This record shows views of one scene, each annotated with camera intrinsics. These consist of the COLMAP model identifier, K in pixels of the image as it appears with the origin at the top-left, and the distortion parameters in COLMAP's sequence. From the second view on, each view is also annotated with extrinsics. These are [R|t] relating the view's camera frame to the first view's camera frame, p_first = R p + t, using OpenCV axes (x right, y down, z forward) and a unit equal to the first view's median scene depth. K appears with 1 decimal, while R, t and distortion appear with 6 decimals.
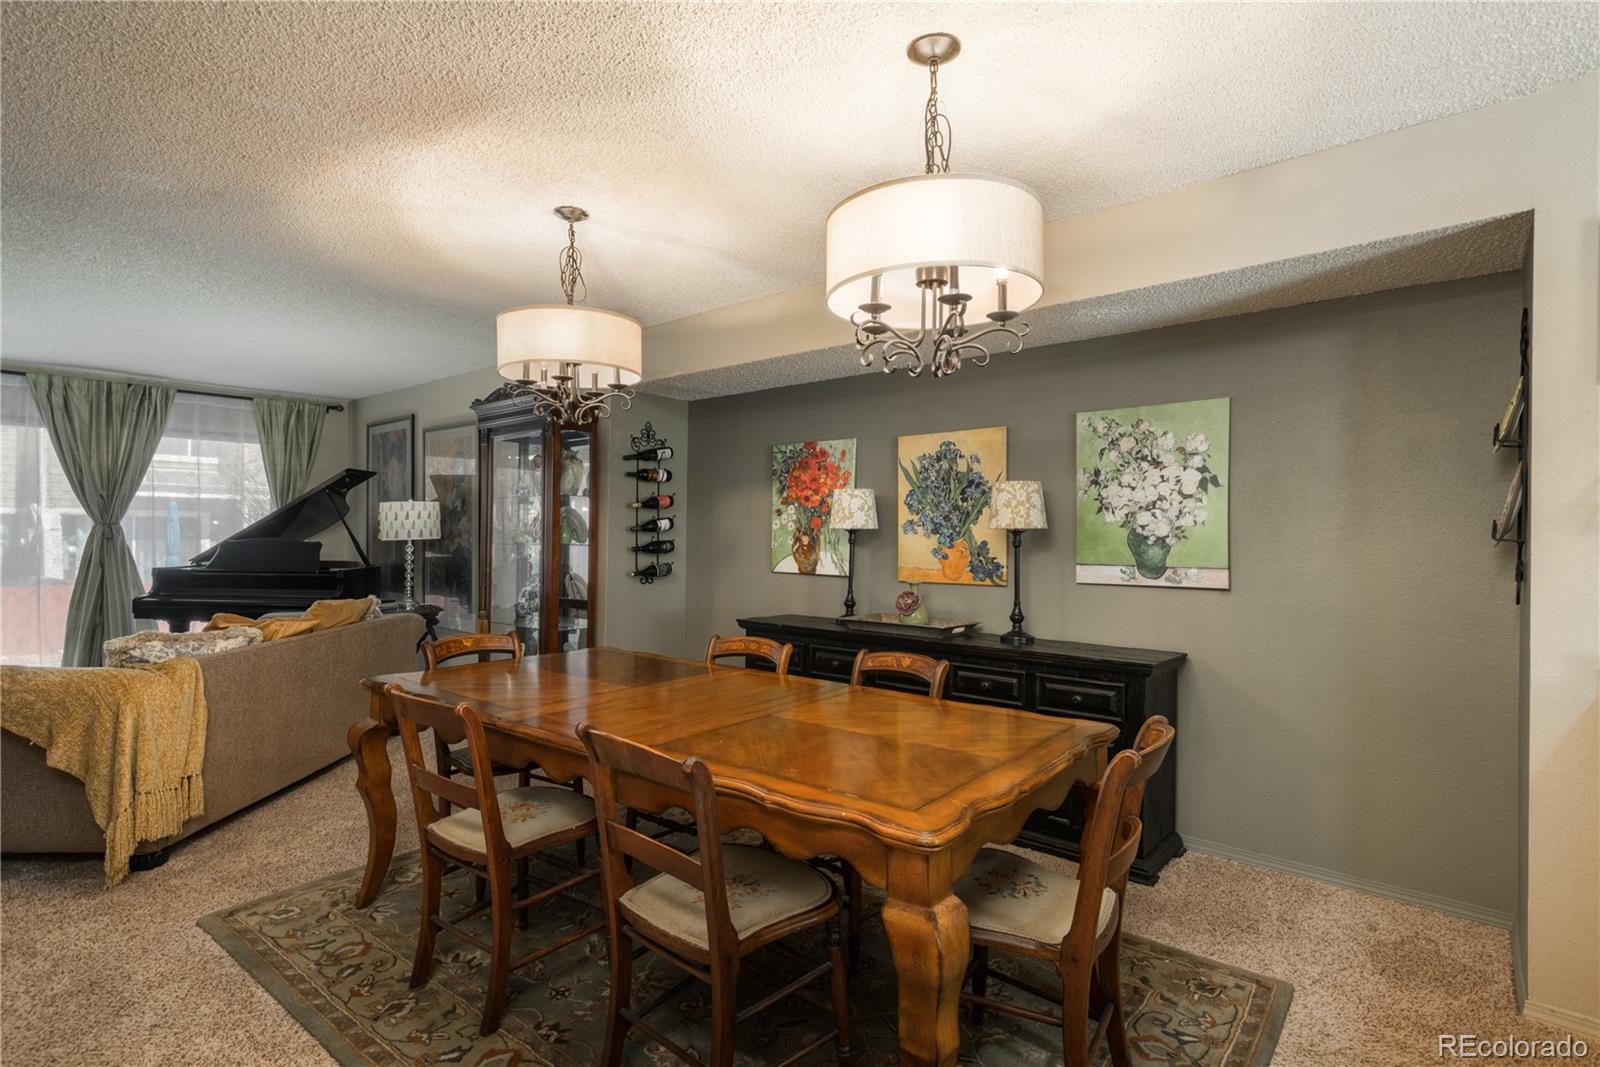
lens RADIAL K [[798.3, 0, 786.6], [0, 798.3, 532.4], [0, 0, 1]] dist [0.006087, 0.000479]
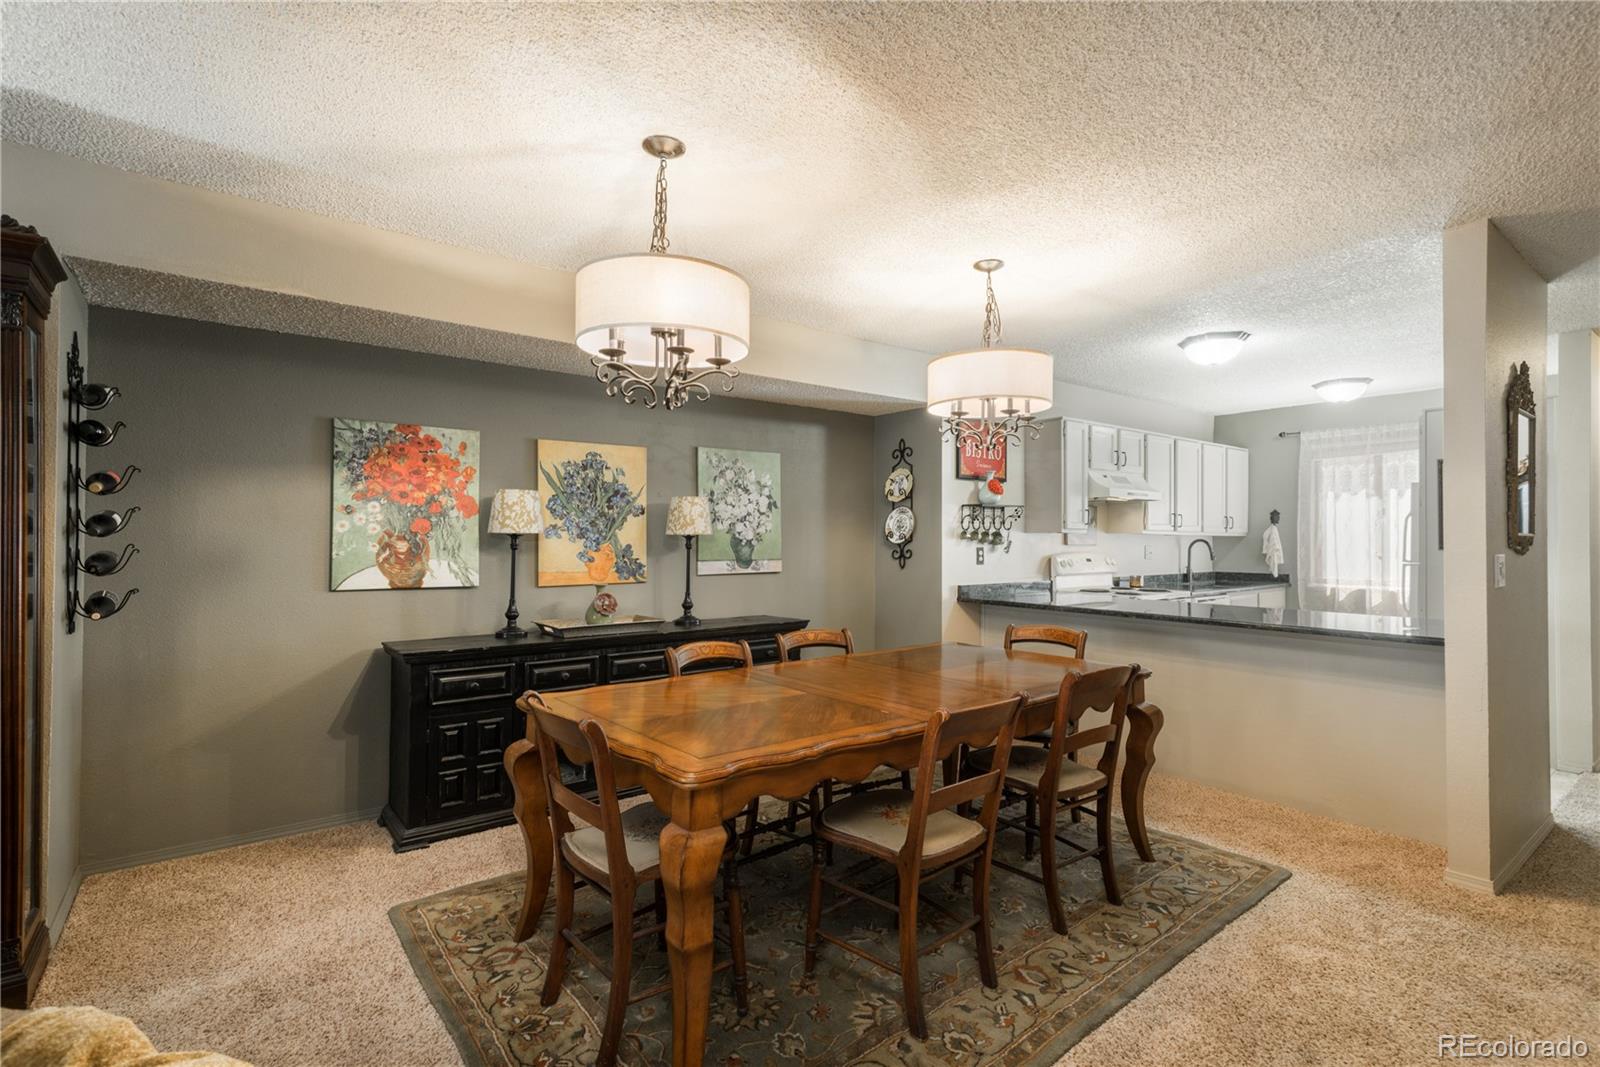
lens RADIAL K [[749.4, 0, 790.6], [0, 749.4, 542.6], [0, 0, 1]] dist [0.014862, -0.004100]
pose [[0.188385, -0.010336, 0.982041, -0.737561], [-0.003084, 0.999933, 0.011116, -0.004308], [-0.982090, -0.005122, 0.188340, 0.546707]]
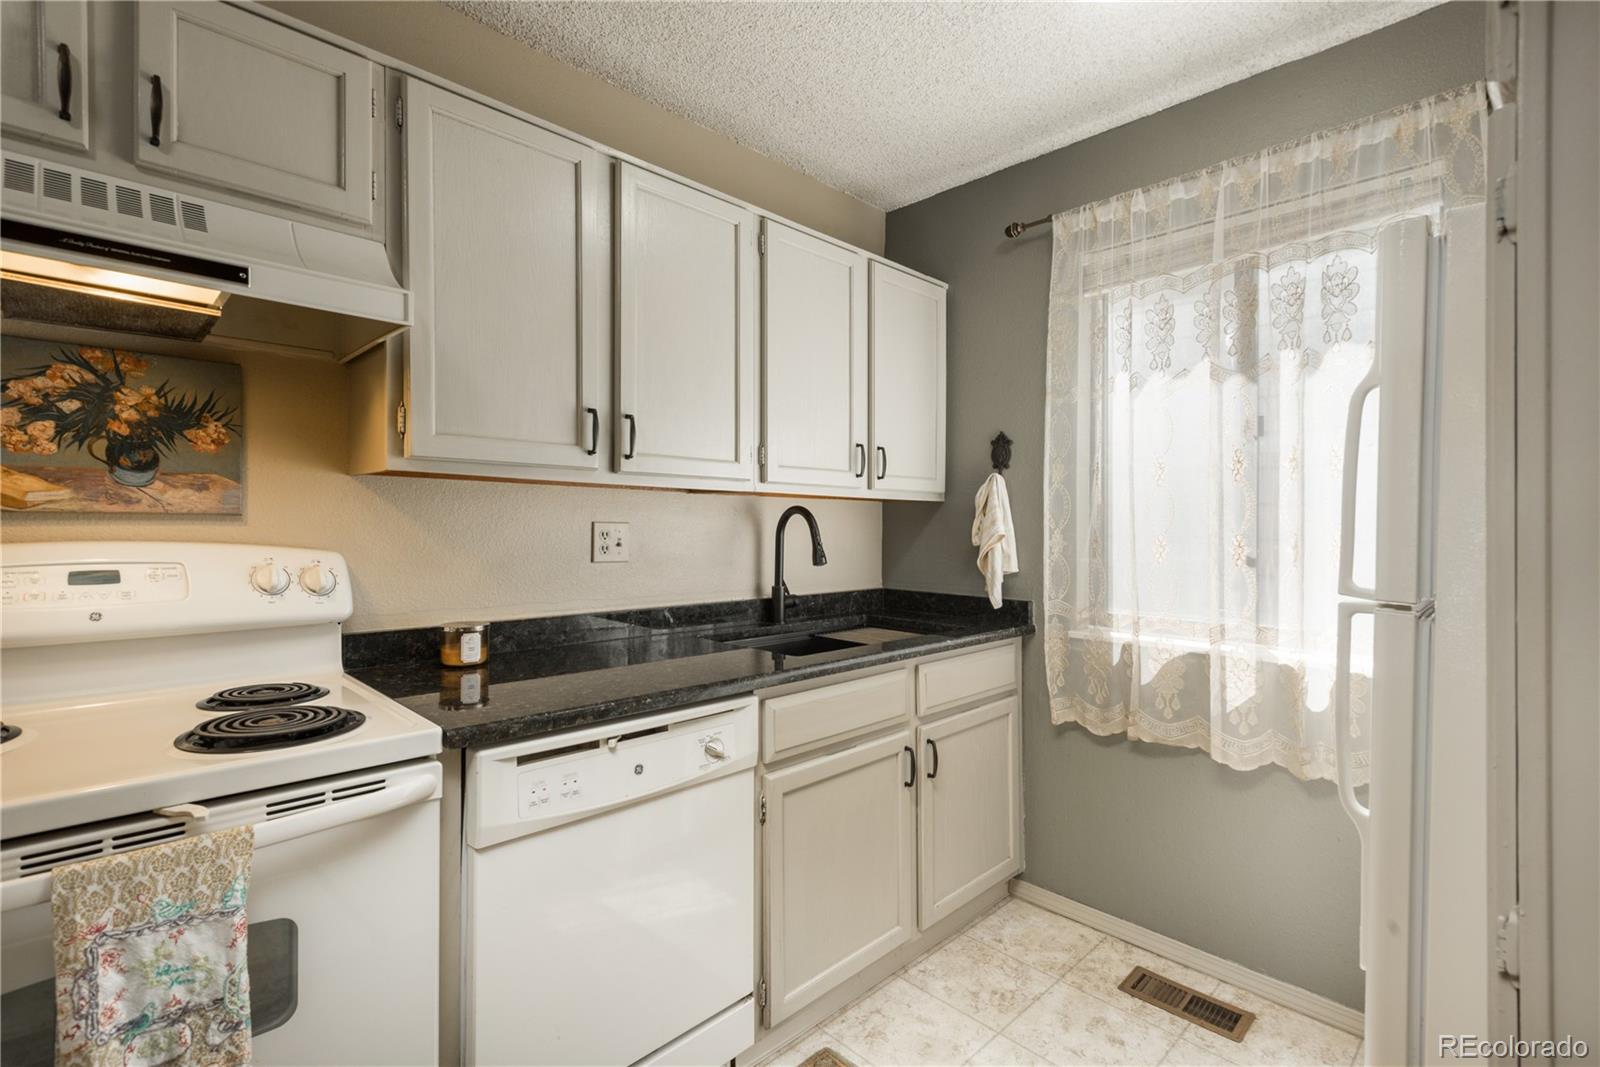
lens RADIAL K [[749.4, 0, 787.4], [0, 749.4, 516.8], [0, 0, 1]] dist [0.014862, -0.004100]
pose [[0.073104, -0.000925, 0.997324, 0.463486], [-0.012427, 0.999921, 0.001838, 0.012206], [-0.997247, -0.012528, 0.073087, -0.065756]]
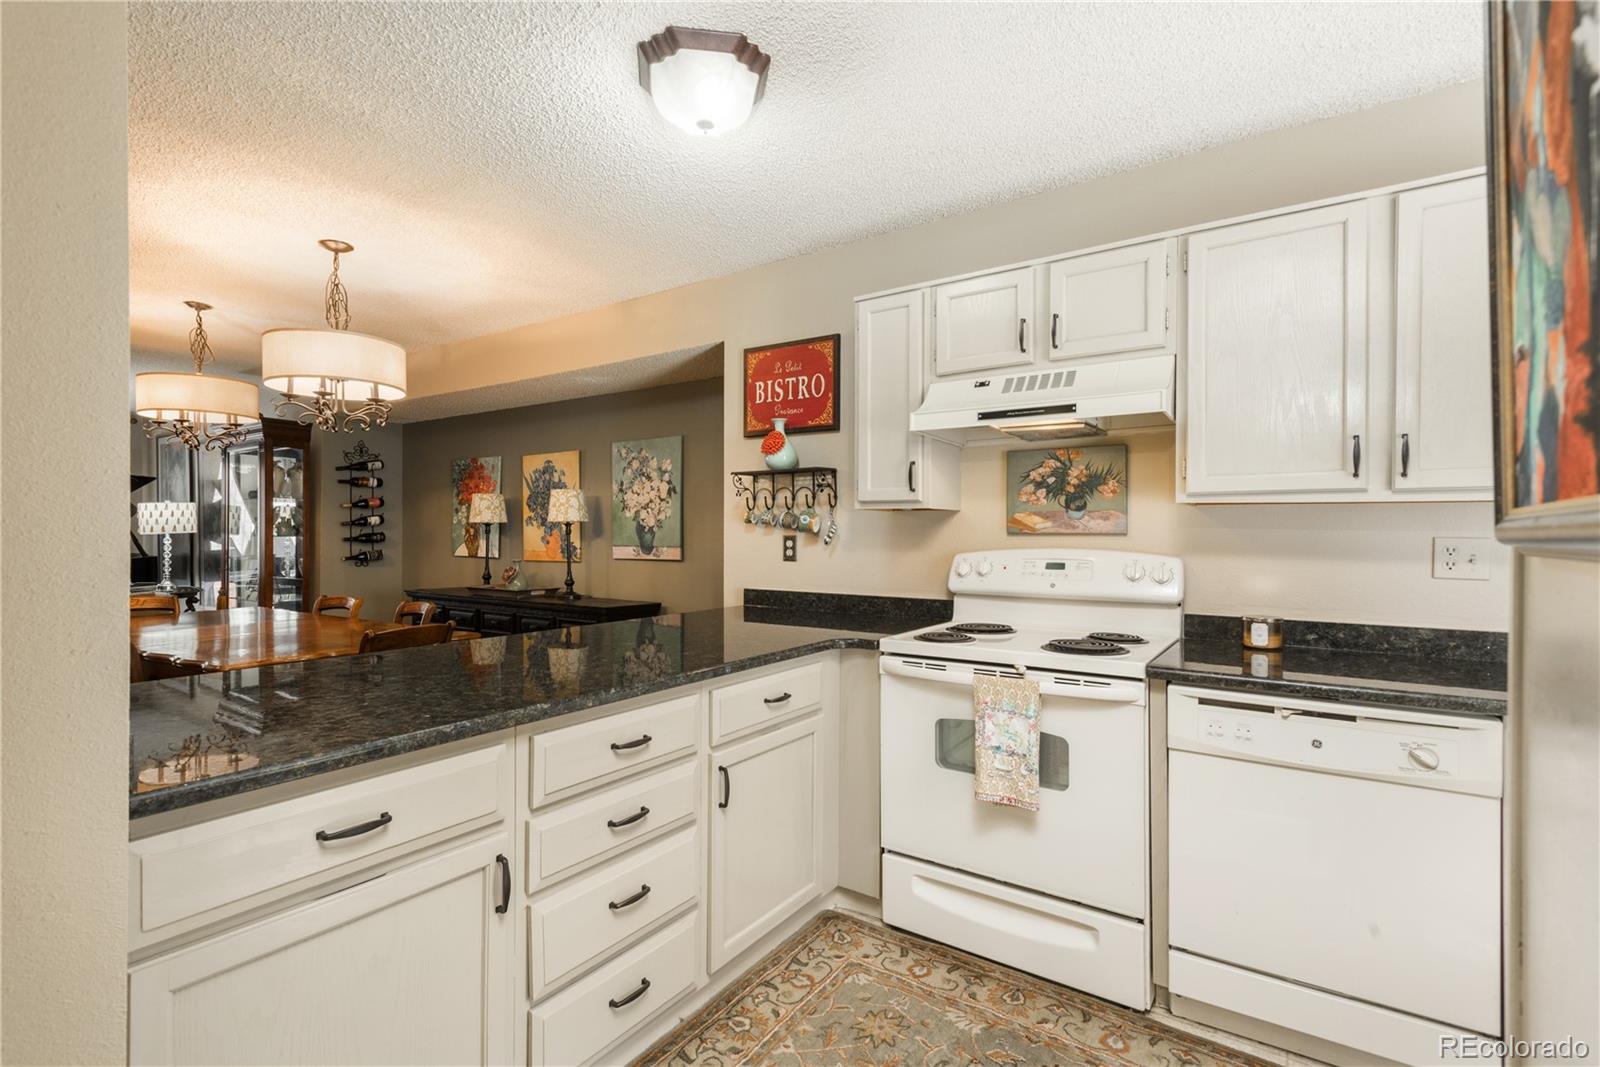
lens RADIAL K [[749.4, 0, 794.1], [0, 749.4, 538.4], [0, 0, 1]] dist [0.014862, -0.004100]
pose [[0.992532, -0.006223, 0.121826, 0.467199], [0.004815, 0.999918, 0.011850, 0.010243], [-0.121889, -0.011175, 0.992481, -0.365572]]
